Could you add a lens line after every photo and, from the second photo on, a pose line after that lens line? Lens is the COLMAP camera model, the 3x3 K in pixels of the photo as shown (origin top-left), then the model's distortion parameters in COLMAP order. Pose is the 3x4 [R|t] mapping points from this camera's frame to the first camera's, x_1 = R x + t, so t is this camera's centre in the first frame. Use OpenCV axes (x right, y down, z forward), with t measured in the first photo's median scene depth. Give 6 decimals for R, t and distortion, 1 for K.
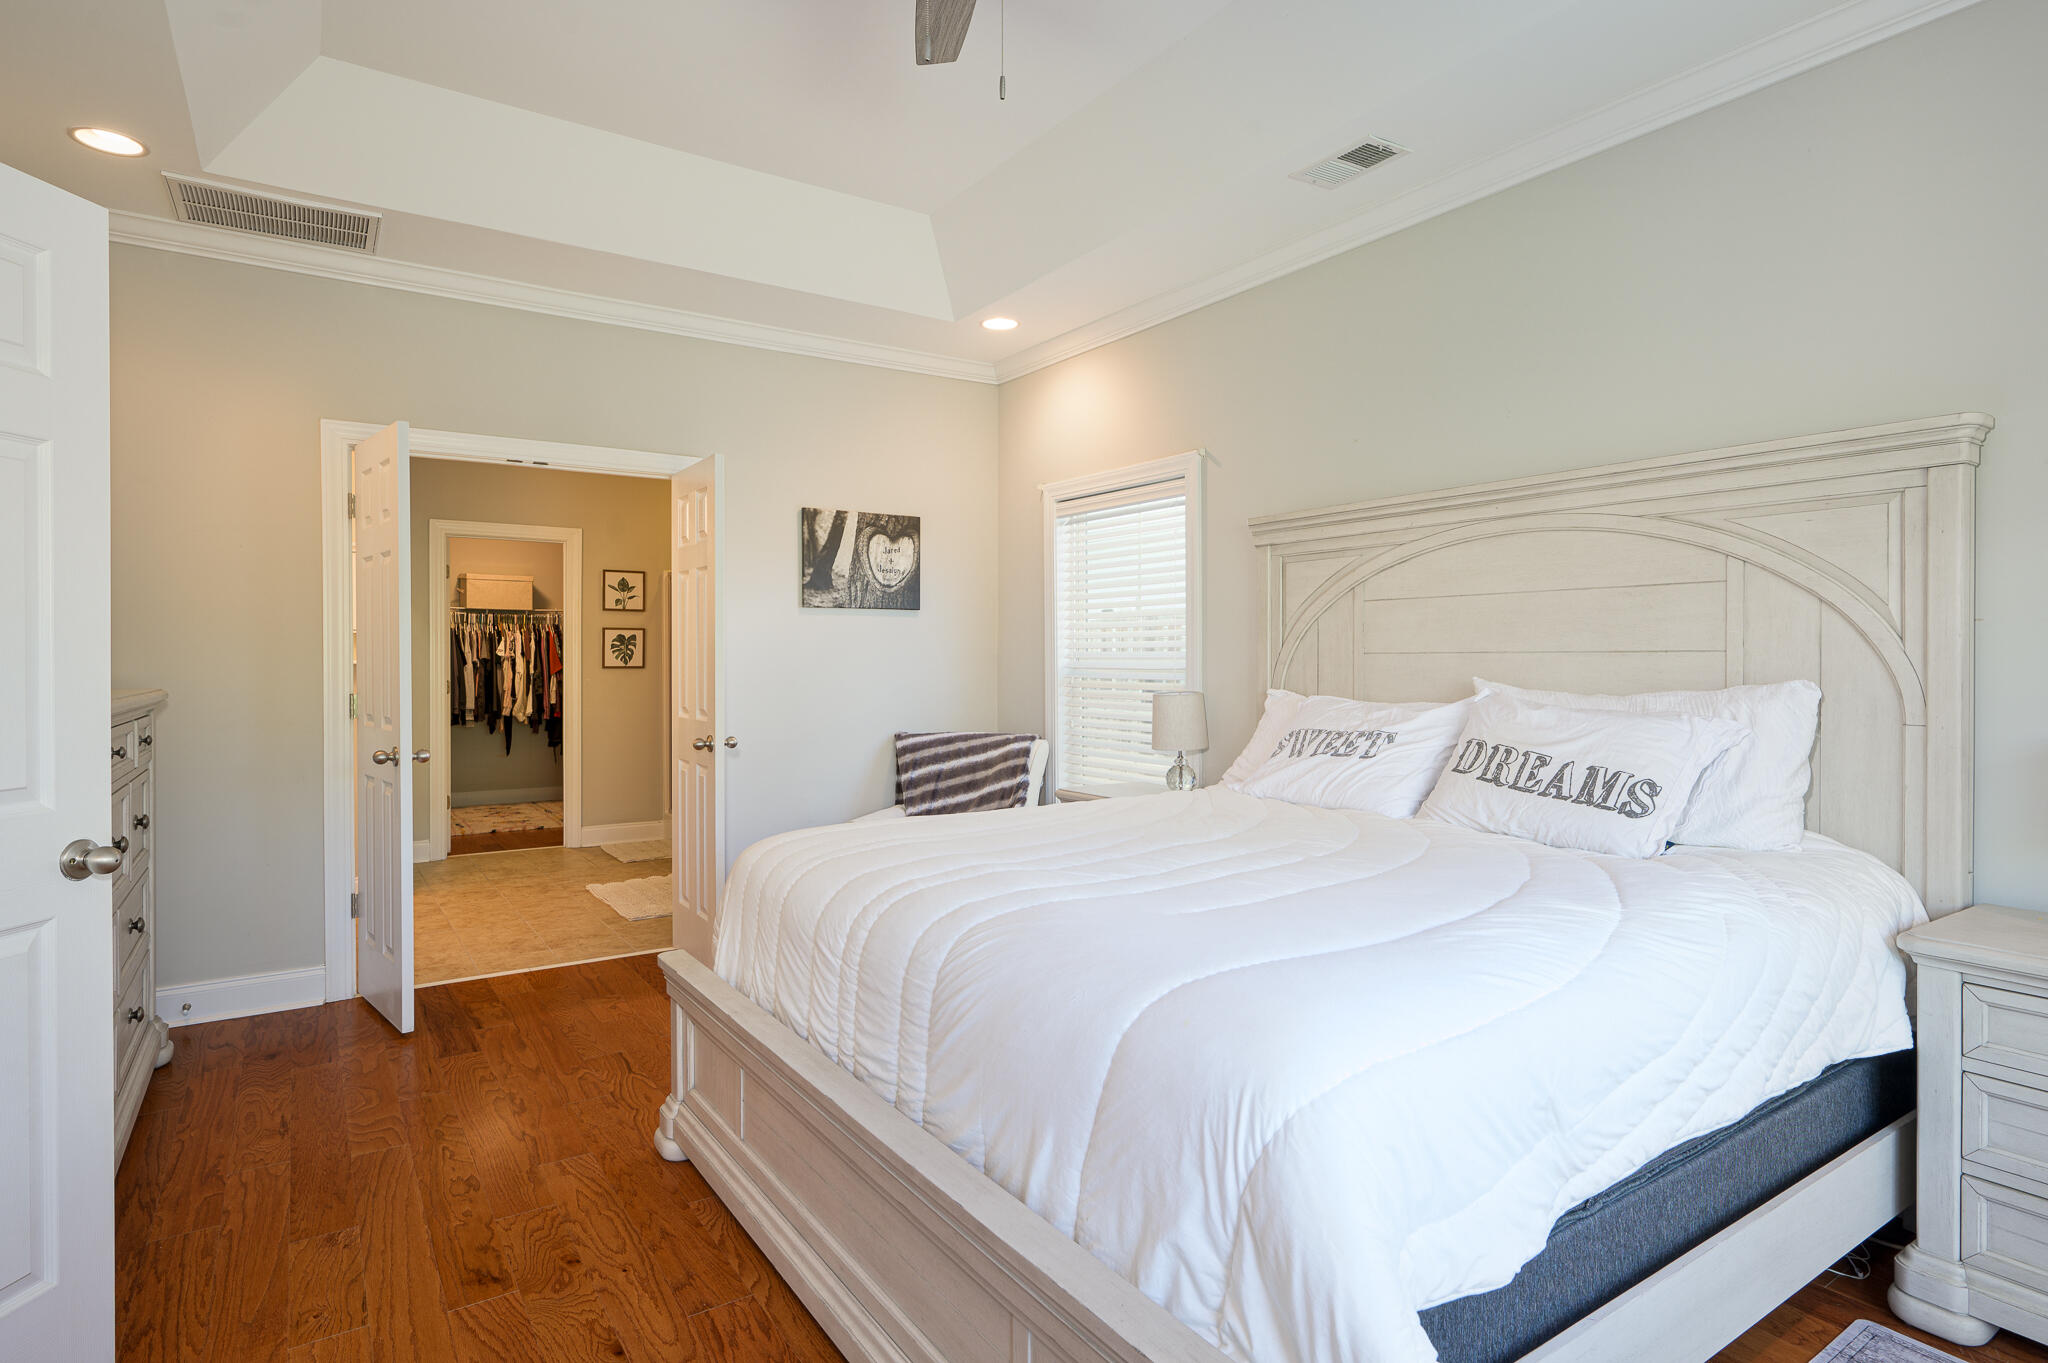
lens RADIAL K [[1072.5, 0, 1036.2], [0, 1072.5, 661.2], [0, 0, 1]] dist [0.006327, -0.000815]
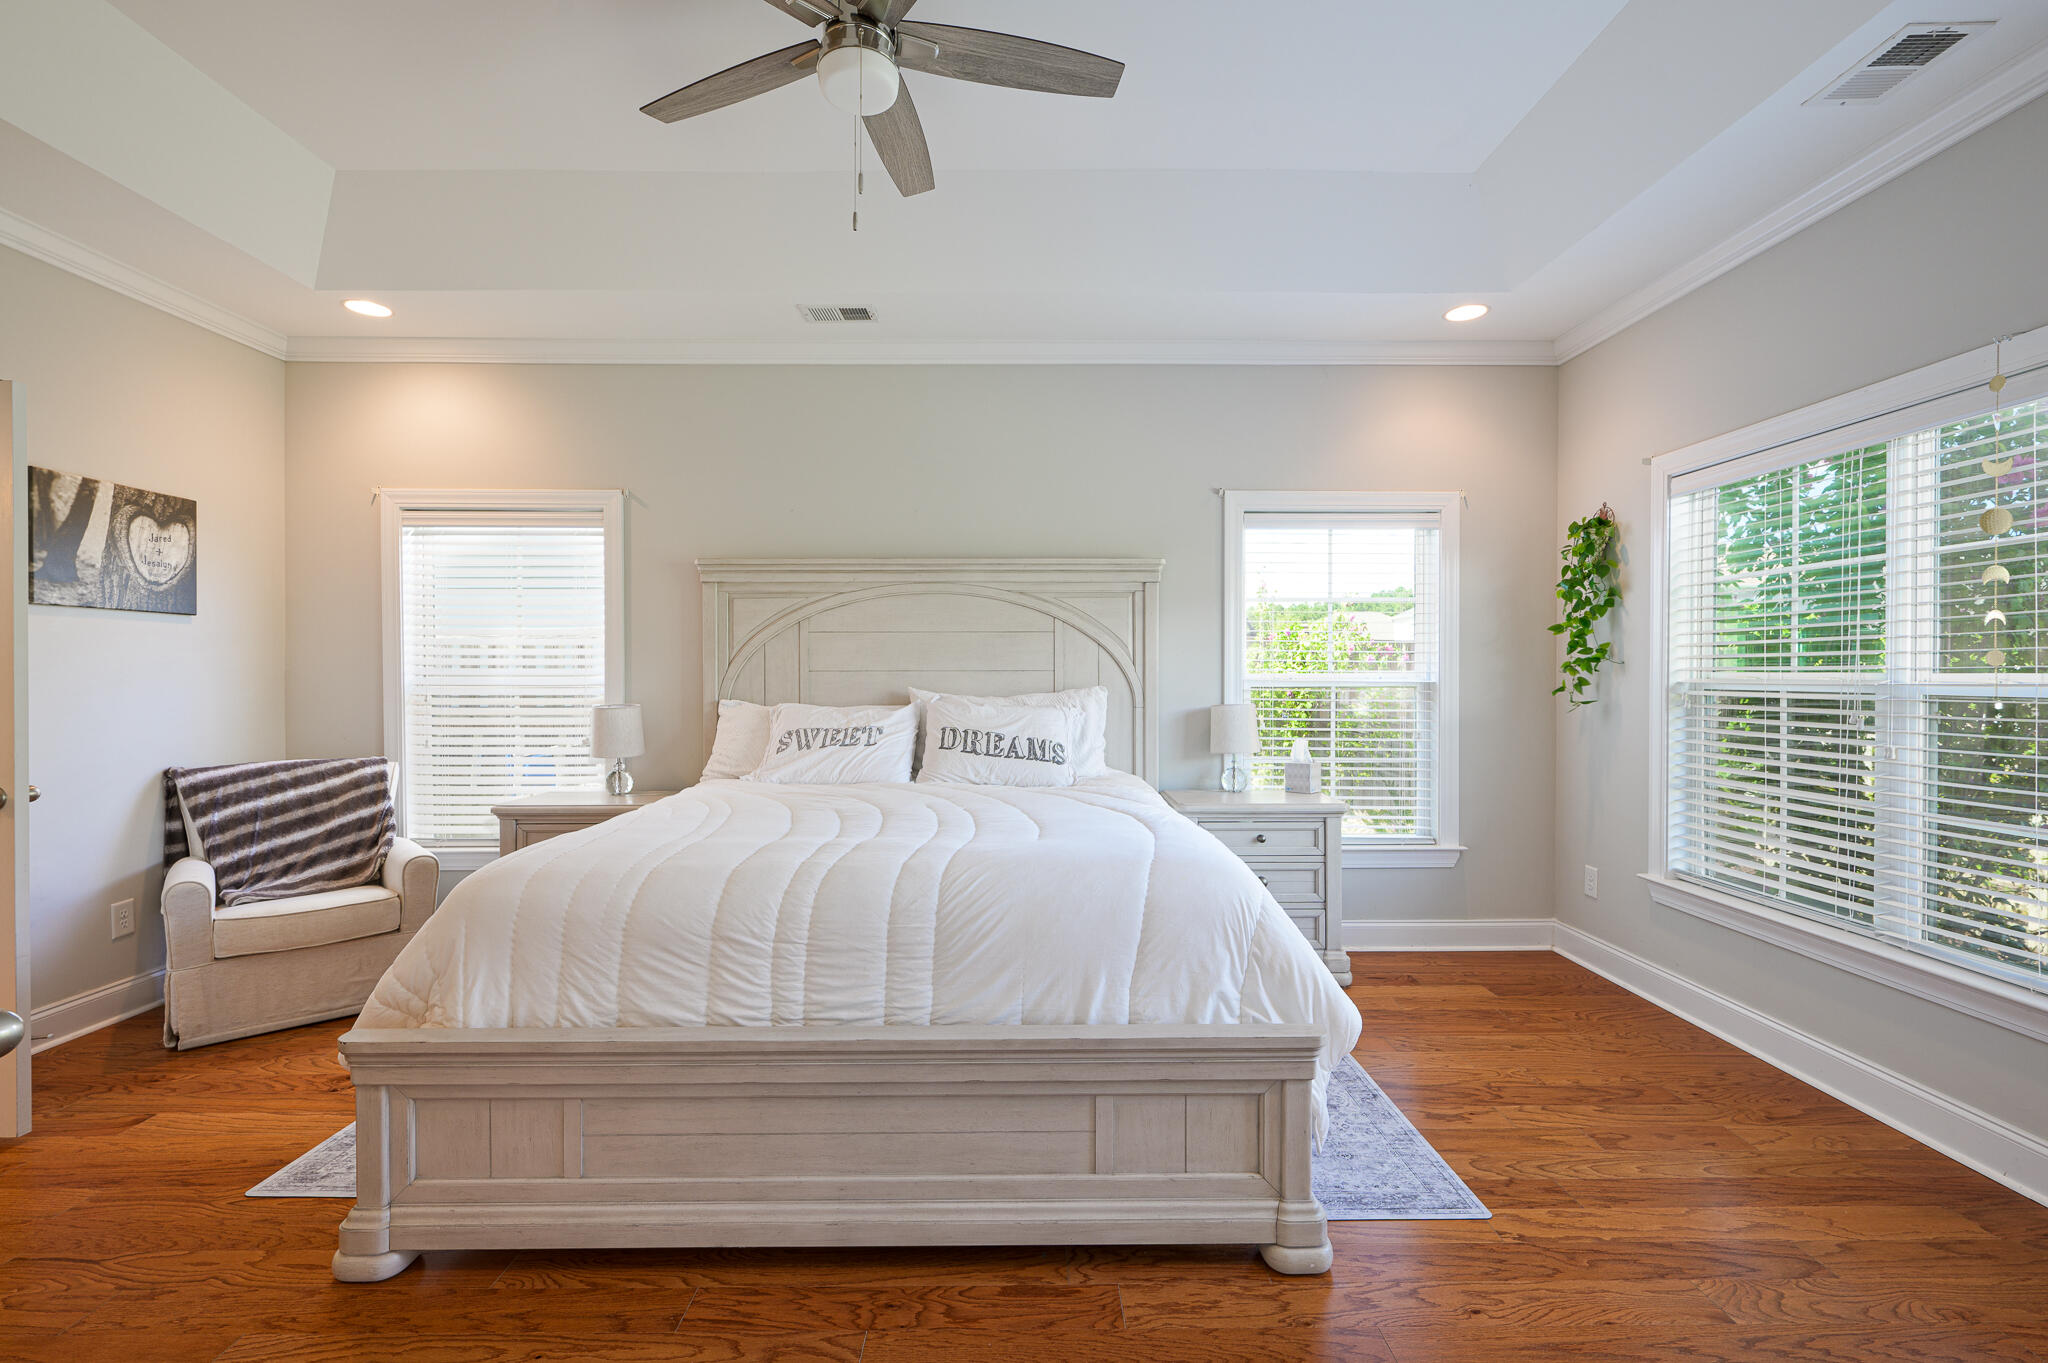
lens RADIAL K [[891.2, 0, 1032.0], [0, 891.2, 680.1], [0, 0, 1]] dist [0.001280, 0.000262]
pose [[0.561165, -0.004071, 0.827694, -0.329147], [0.002744, 0.999992, 0.003057, 0.000849], [-0.827700, 0.000556, 0.561171, 0.102541]]
